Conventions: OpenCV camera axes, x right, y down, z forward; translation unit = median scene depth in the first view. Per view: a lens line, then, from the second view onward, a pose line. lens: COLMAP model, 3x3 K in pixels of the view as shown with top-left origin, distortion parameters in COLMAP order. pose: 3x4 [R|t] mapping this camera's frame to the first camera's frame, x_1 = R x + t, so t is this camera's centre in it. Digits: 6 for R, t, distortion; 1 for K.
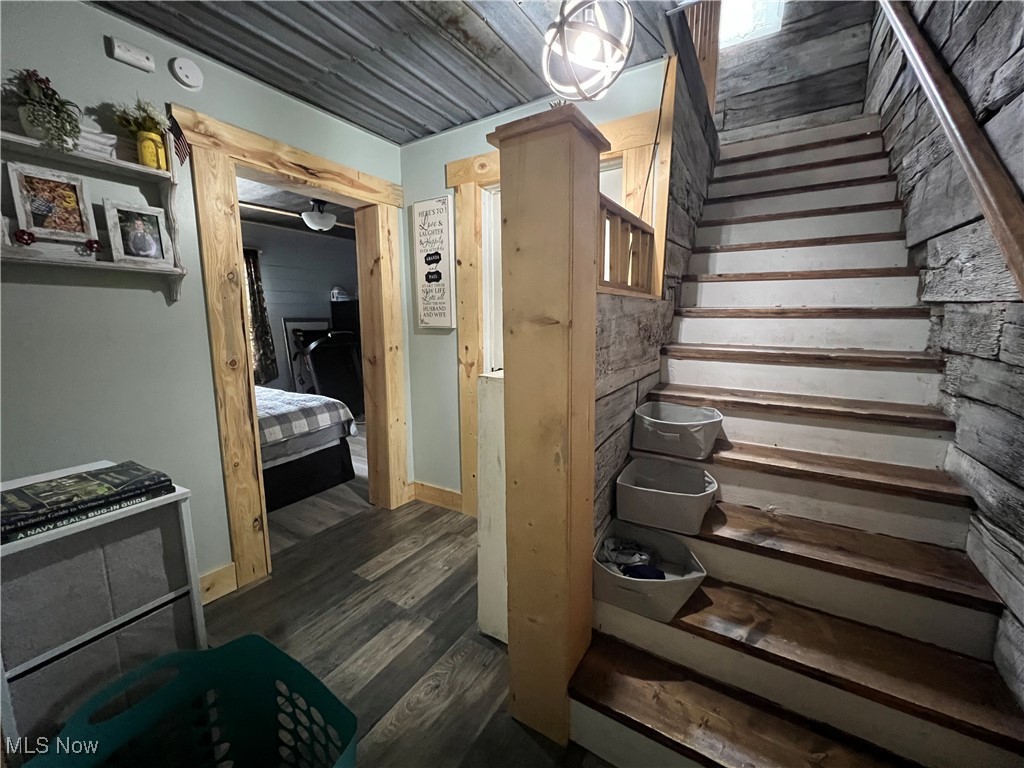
lens RADIAL K [[412.7, 0, 510.8], [0, 412.7, 380.5], [0, 0, 1]] dist [0.000607, -0.000228]
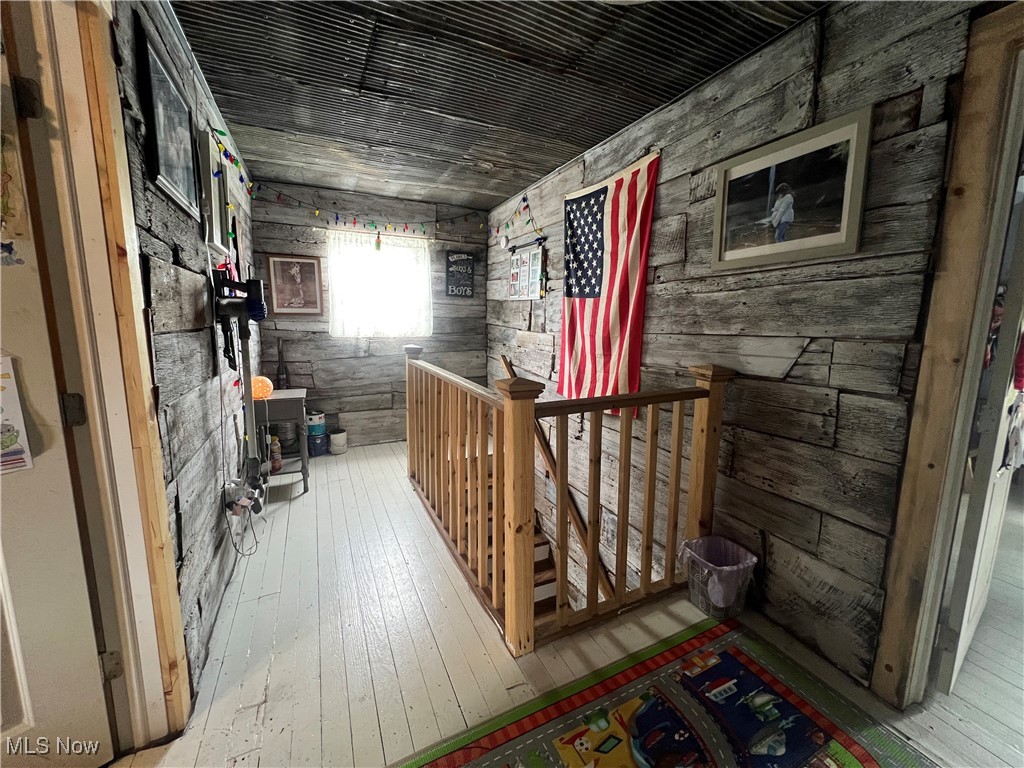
lens RADIAL K [[412.7, 0, 510.8], [0, 412.7, 380.5], [0, 0, 1]] dist [0.000607, -0.000228]
pose [[0.547585, -0.109849, 0.829508, -0.218907], [0.105403, 0.992504, 0.061854, -0.788272], [-0.830085, 0.053562, 0.555059, 0.161166]]
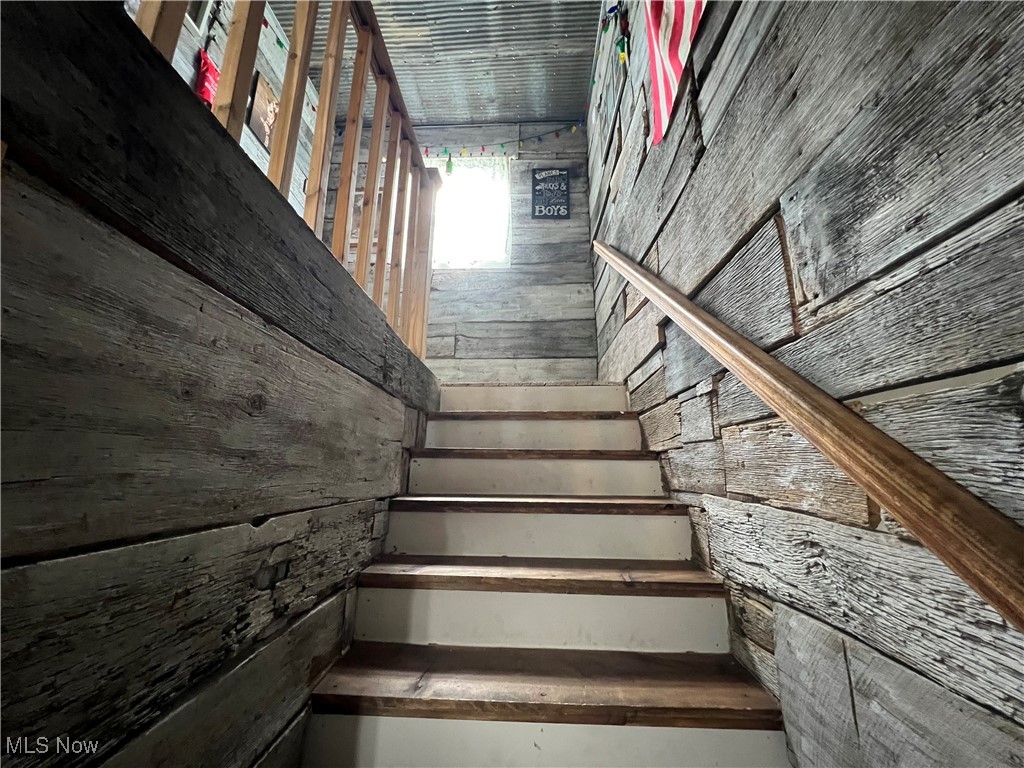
lens RADIAL K [[412.7, 0, 510.8], [0, 412.7, 380.5], [0, 0, 1]] dist [0.000607, -0.000228]
pose [[0.870162, 0.131738, 0.474830, 0.274236], [0.061502, 0.927032, -0.369904, -0.306632], [-0.488913, 0.351079, 0.798566, 0.389846]]
